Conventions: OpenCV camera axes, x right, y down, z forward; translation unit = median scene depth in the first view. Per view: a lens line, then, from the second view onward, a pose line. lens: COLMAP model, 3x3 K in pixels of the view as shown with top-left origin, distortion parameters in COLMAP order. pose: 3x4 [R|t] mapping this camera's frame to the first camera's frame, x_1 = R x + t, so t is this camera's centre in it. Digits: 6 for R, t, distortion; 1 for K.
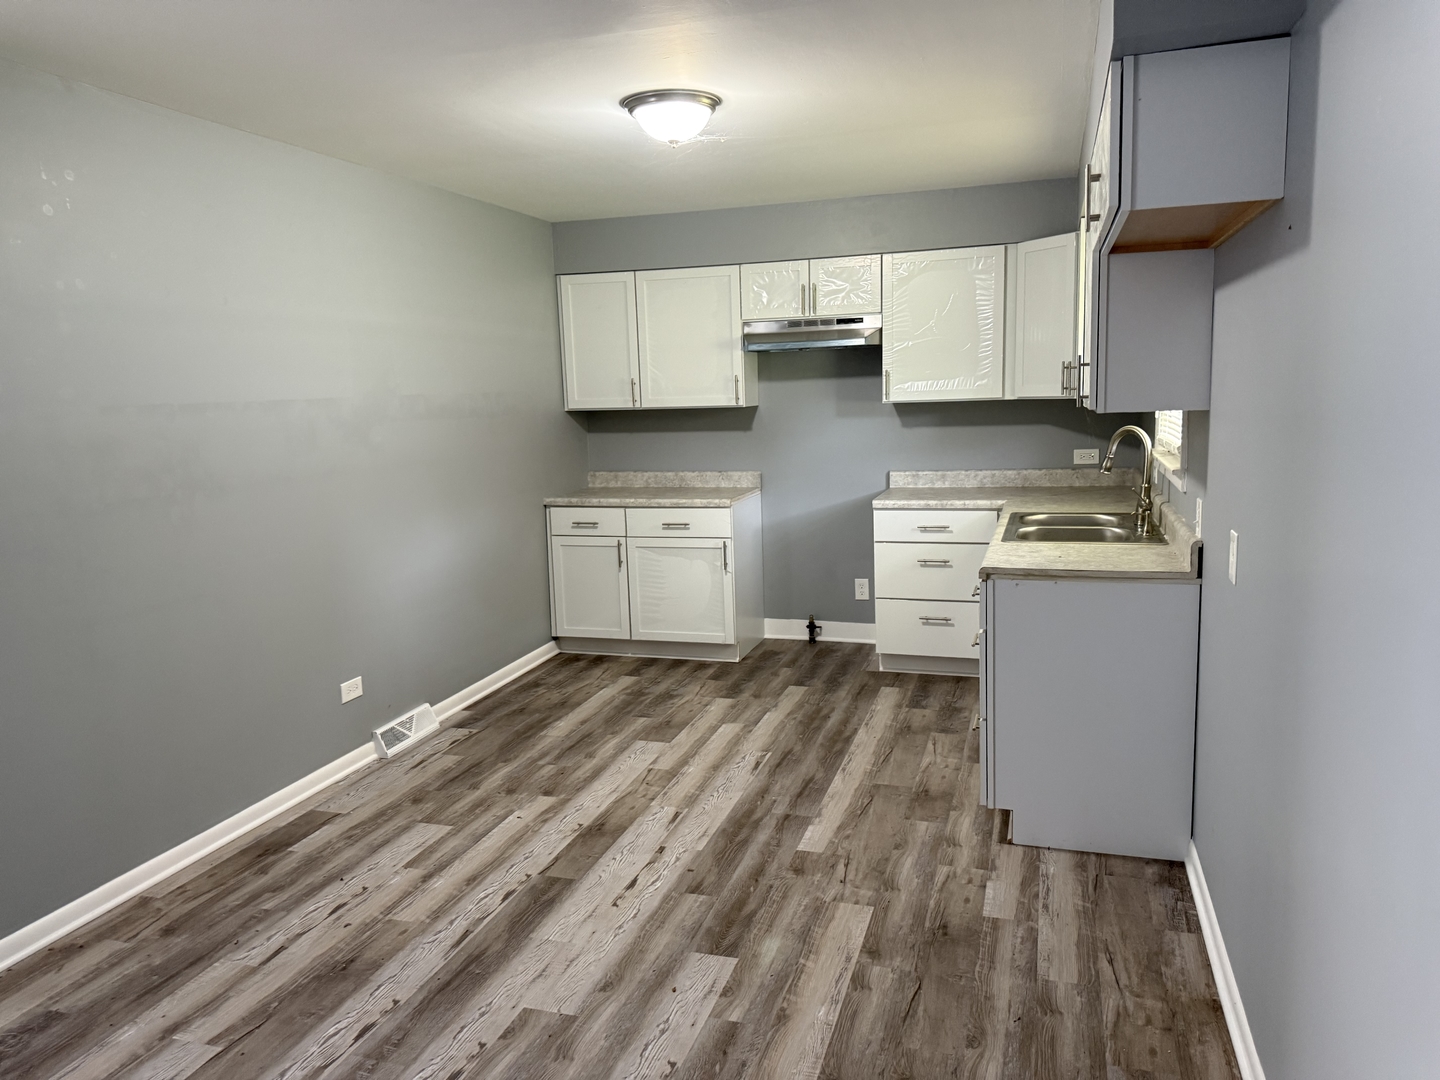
lens RADIAL K [[1020.5, 0, 720.0], [0, 1020.5, 540.0], [0, 0, 1]] dist [0.129801, -0.180459]
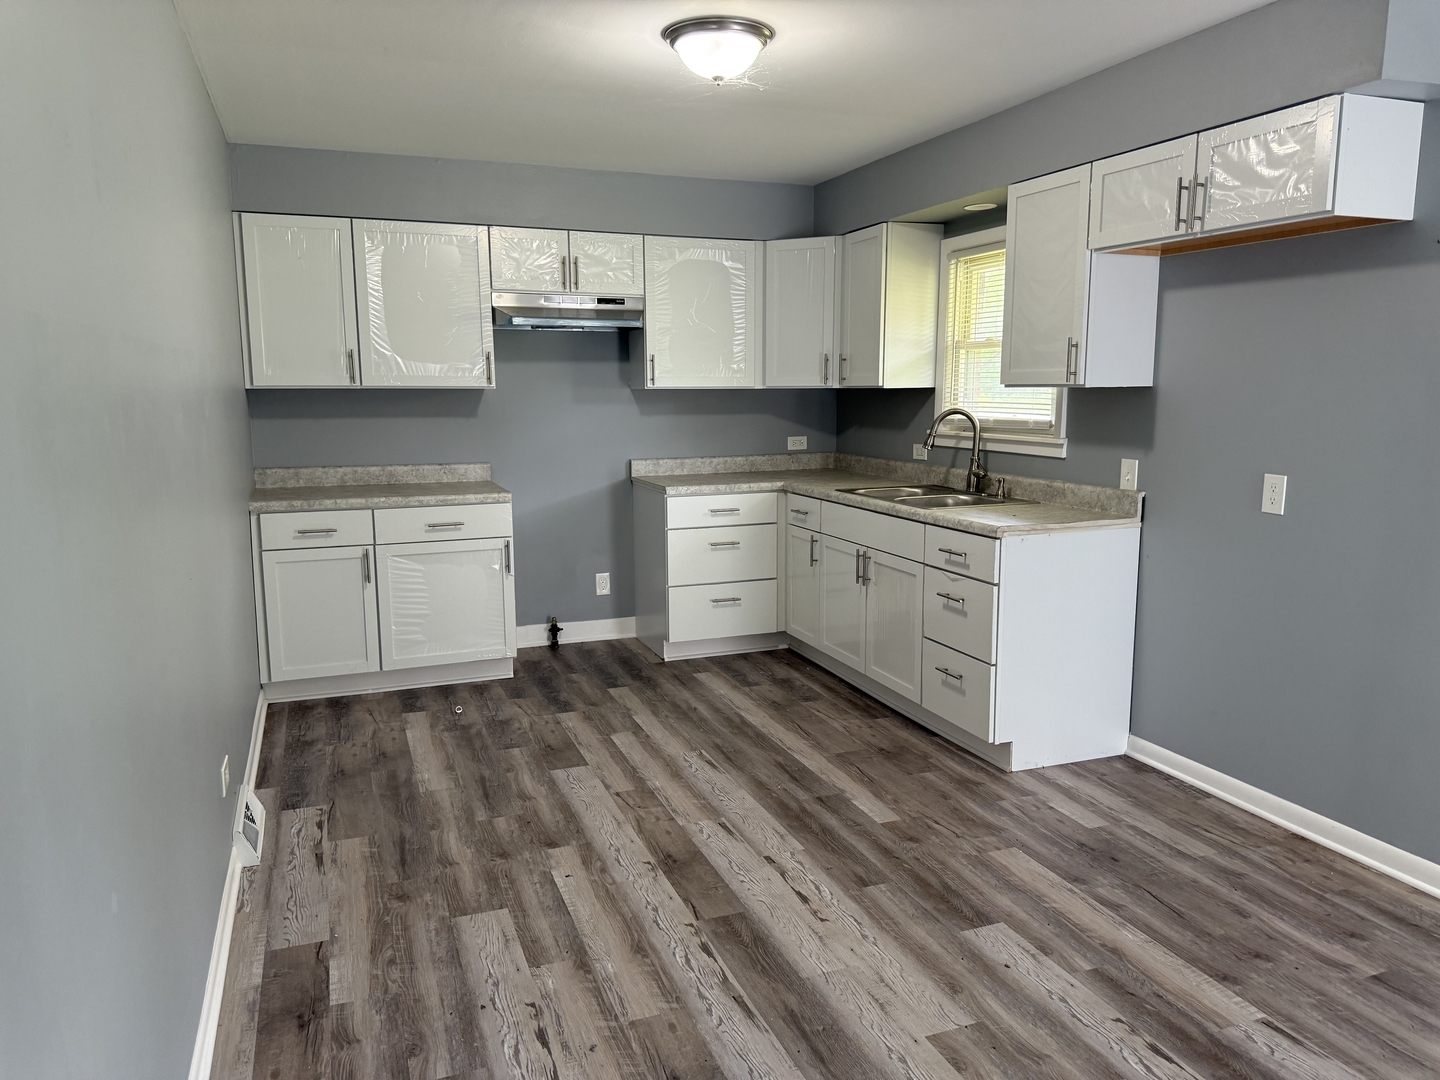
lens RADIAL K [[1020.5, 0, 720.0], [0, 1020.5, 540.0], [0, 0, 1]] dist [0.129801, -0.180459]
pose [[0.778141, -0.065026, 0.624714, -0.463308], [0.073774, 0.997204, 0.011906, 0.004280], [-0.623742, 0.036823, 0.780763, 0.223152]]
